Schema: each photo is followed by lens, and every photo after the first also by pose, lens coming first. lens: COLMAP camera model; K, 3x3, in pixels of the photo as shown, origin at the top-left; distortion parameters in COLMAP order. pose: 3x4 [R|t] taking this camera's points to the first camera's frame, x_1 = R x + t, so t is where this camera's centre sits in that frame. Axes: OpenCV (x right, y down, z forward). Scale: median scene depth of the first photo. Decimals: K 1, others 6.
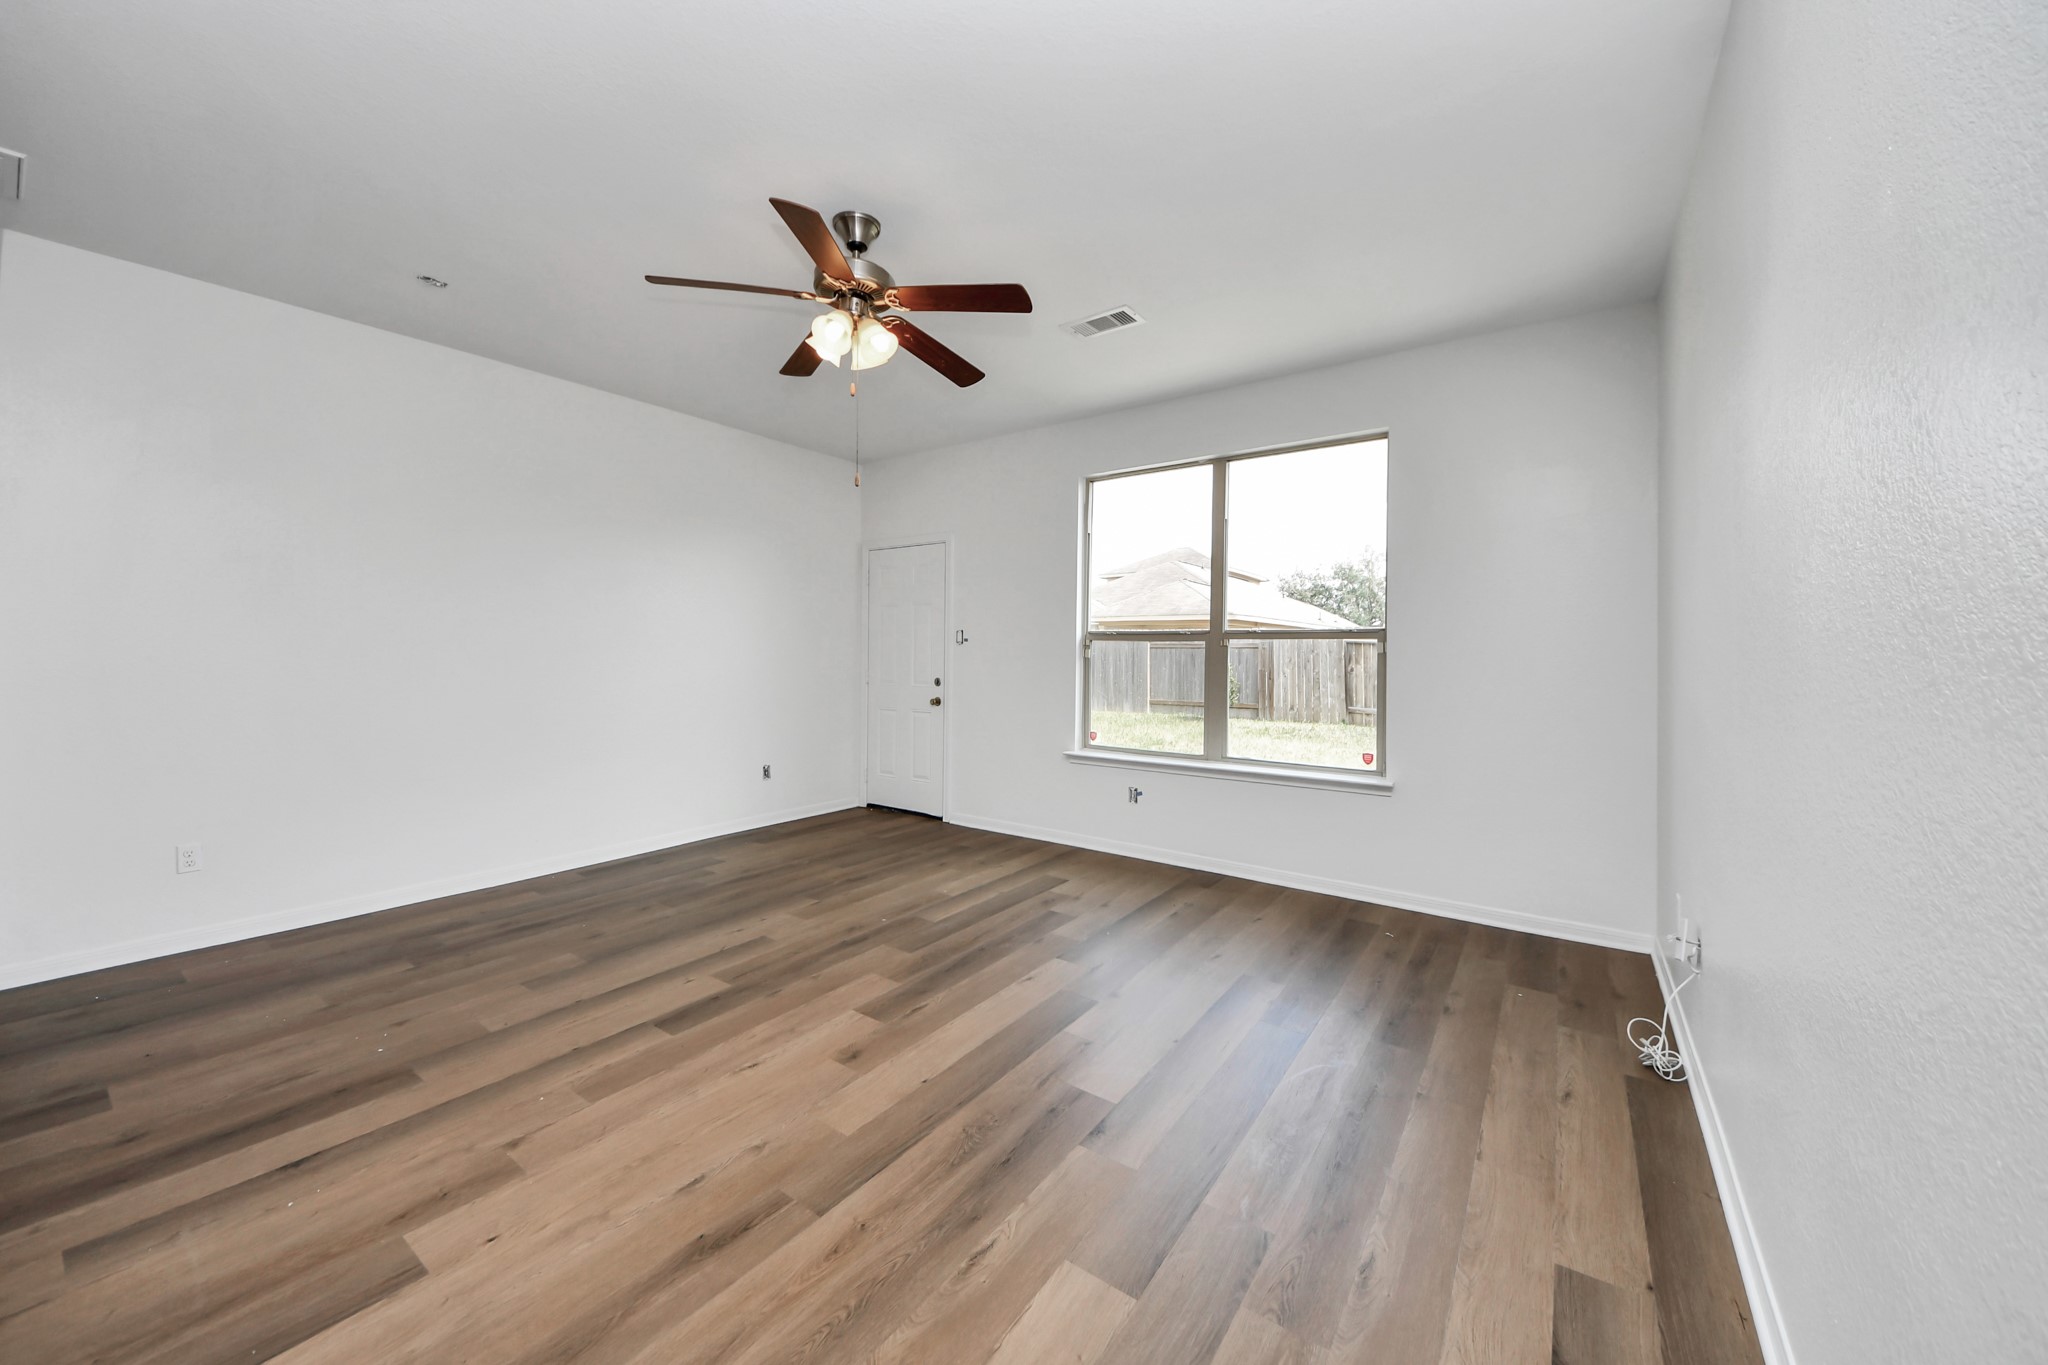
lens RADIAL K [[753.5, 0, 1035.4], [0, 753.5, 639.8], [0, 0, 1]] dist [-0.002817, -0.004302]
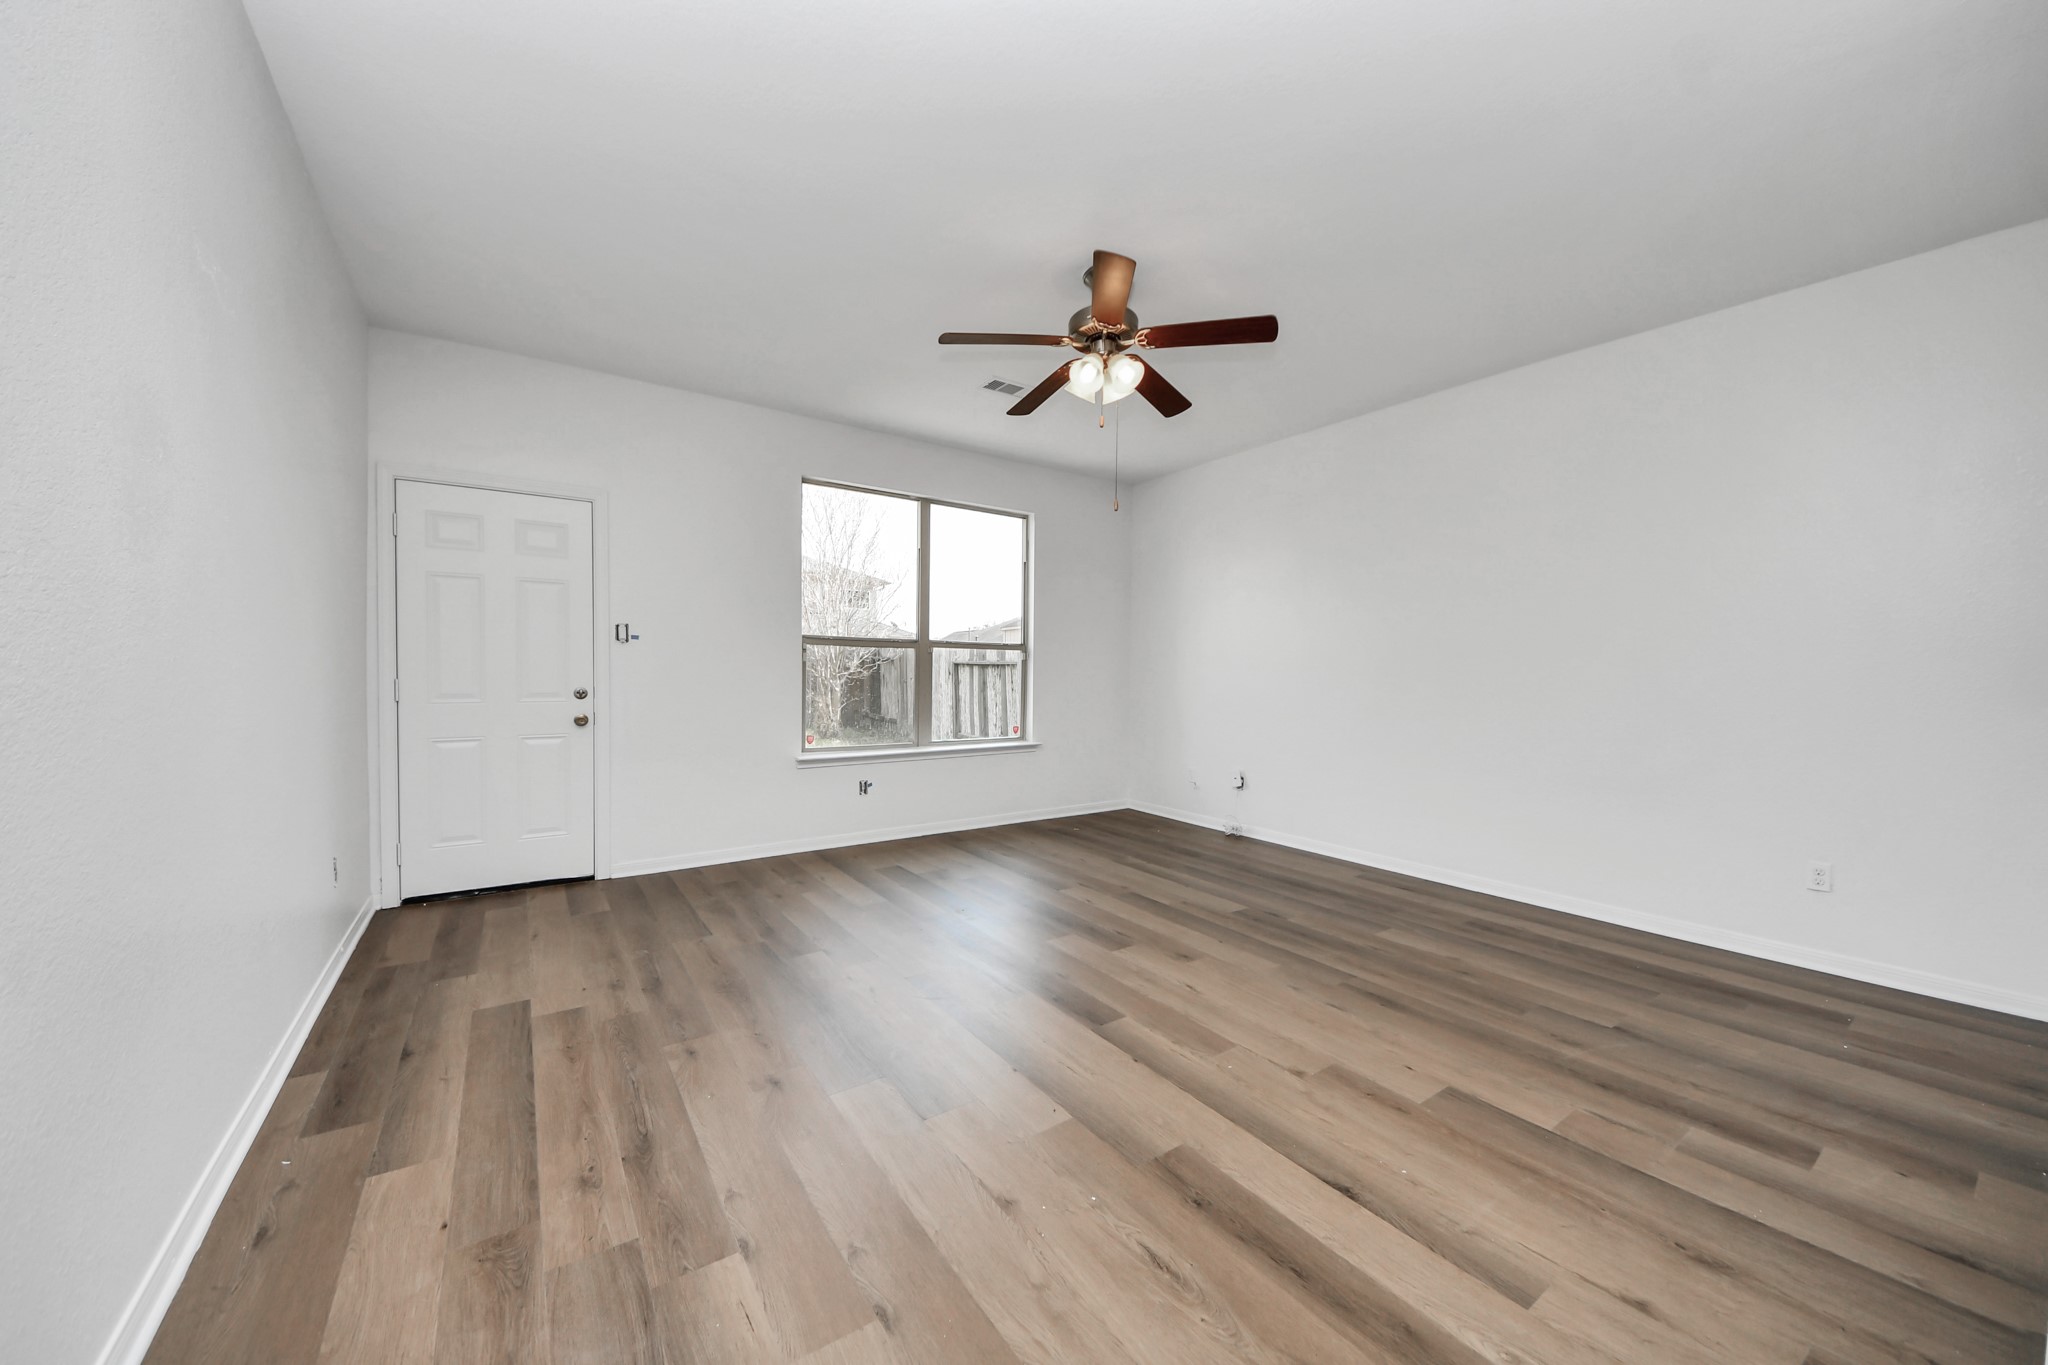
lens RADIAL K [[728.9, 0, 1018.9], [0, 728.9, 675.3], [0, 0, 1]] dist [0.031994, -0.019606]
pose [[0.348020, -0.008639, 0.937447, -0.922173], [-0.017596, 0.999721, 0.015745, 0.027005], [-0.937322, -0.021975, 0.347771, 0.497939]]
